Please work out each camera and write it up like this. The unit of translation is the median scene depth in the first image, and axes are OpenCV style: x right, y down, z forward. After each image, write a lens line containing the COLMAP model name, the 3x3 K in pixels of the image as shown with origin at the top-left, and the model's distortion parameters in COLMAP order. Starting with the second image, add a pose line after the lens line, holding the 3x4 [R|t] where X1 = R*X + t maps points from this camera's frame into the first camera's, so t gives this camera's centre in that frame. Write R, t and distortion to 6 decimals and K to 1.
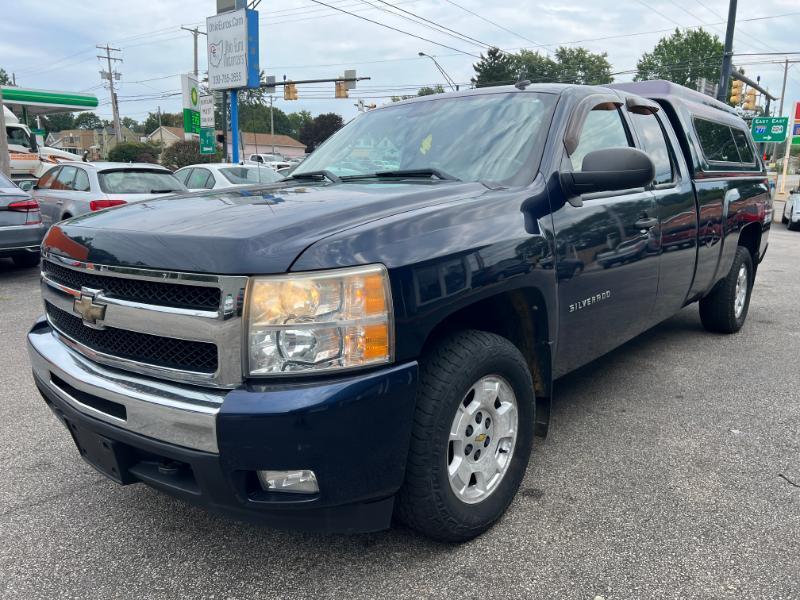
lens RADIAL K [[604.7, 0, 400.8], [0, 604.7, 303.4], [0, 0, 1]] dist [0.049256, -0.057748]
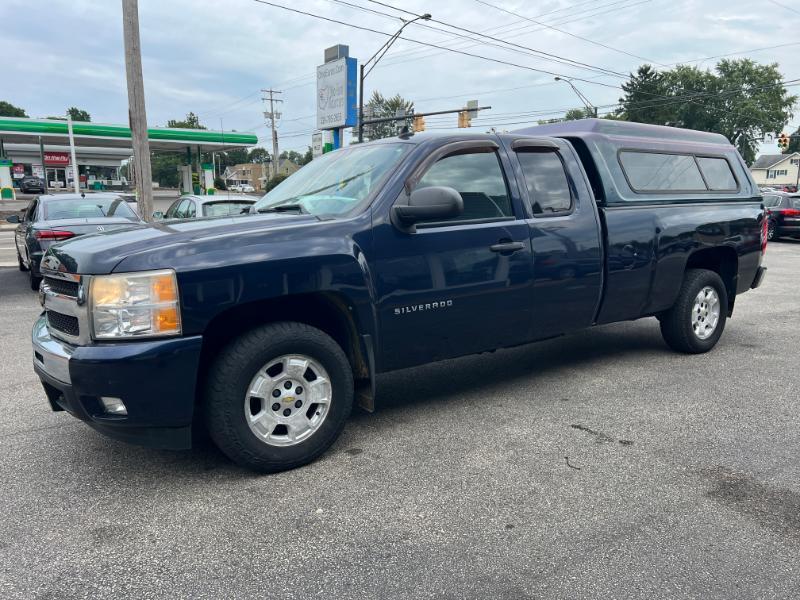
lens RADIAL K [[604.7, 0, 400.8], [0, 604.7, 303.4], [0, 0, 1]] dist [0.049256, -0.057748]
pose [[0.970946, 0.026068, -0.237876, 0.034779], [-0.035348, 0.998768, -0.034830, 0.002076], [0.236675, 0.042227, 0.970671, -0.014204]]
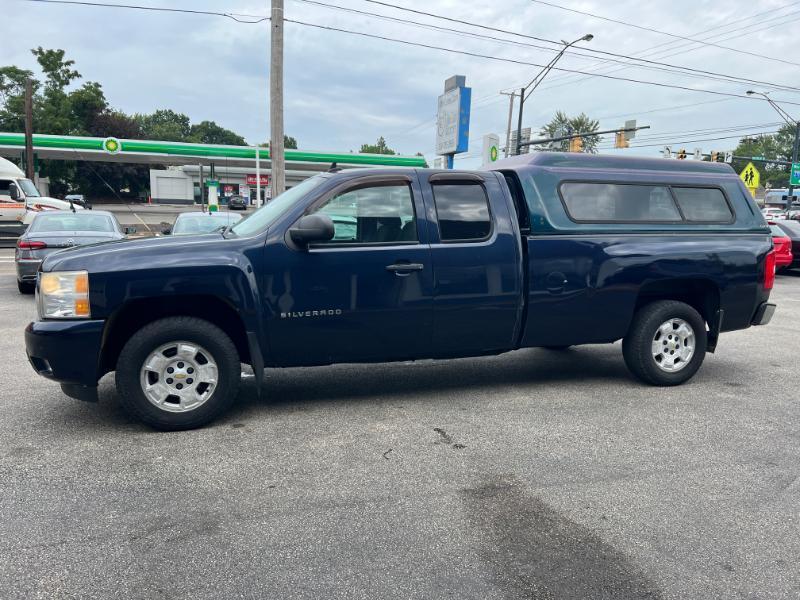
lens RADIAL K [[604.7, 0, 400.8], [0, 604.7, 303.4], [0, 0, 1]] dist [0.049256, -0.057748]
pose [[0.859134, 0.074745, -0.506262, 0.078080], [-0.112823, 0.992599, -0.044914, 0.000792], [0.499158, 0.095706, 0.861209, -0.011565]]
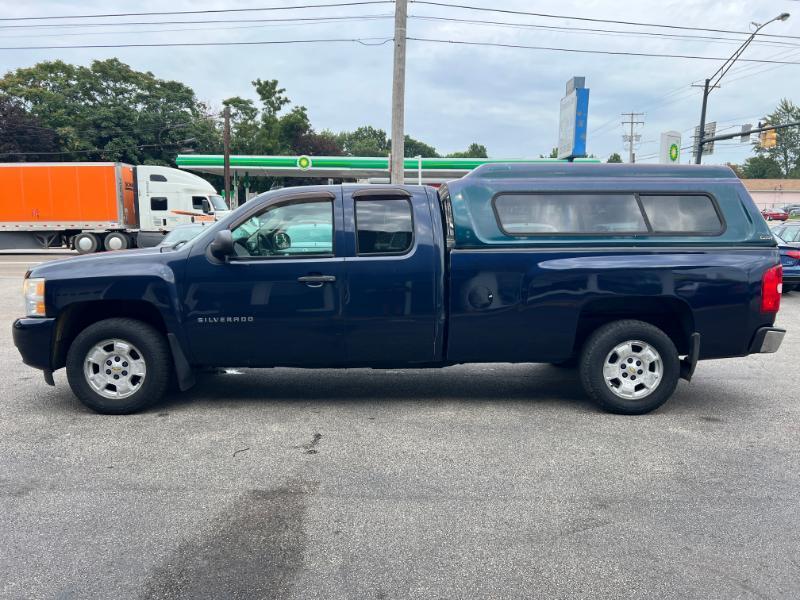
lens RADIAL K [[602.8, 0, 400.0], [0, 602.8, 300.0], [0, 0, 1]] dist [0.053736, -0.067739]
pose [[0.657072, 0.089142, -0.748539, 0.115677], [-0.153578, 0.987988, -0.017154, -0.006371], [0.738018, 0.126231, 0.662869, 0.014858]]
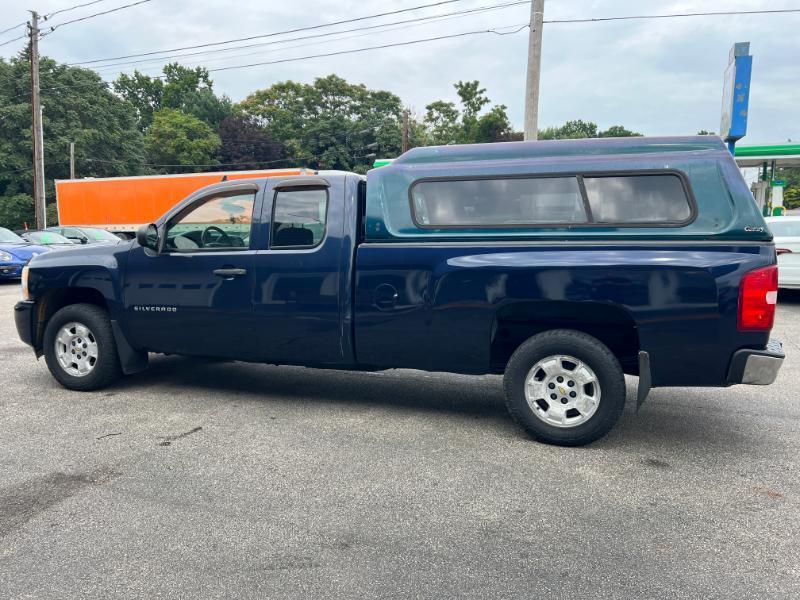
lens RADIAL K [[599.9, 0, 396.7], [0, 599.9, 300.7], [0, 0, 1]] dist [0.047266, -0.053287]
pose [[0.359069, 0.110601, -0.926735, 0.134031], [-0.185398, 0.981618, 0.045317, -0.014558], [0.914711, 0.155543, 0.372974, 0.060665]]
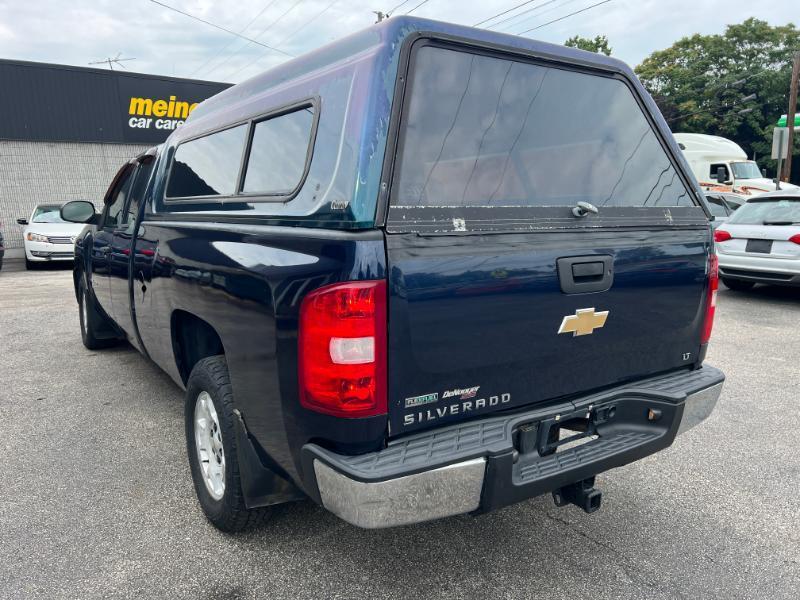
lens RADIAL K [[596.9, 0, 400.0], [0, 596.9, 300.0], [0, 0, 1]] dist [0.073846, -0.070155]
pose [[-0.270344, 0.151463, -0.950775, 0.112391], [-0.190206, 0.959681, 0.206965, -0.031265], [0.943788, 0.236795, -0.230635, 0.144010]]
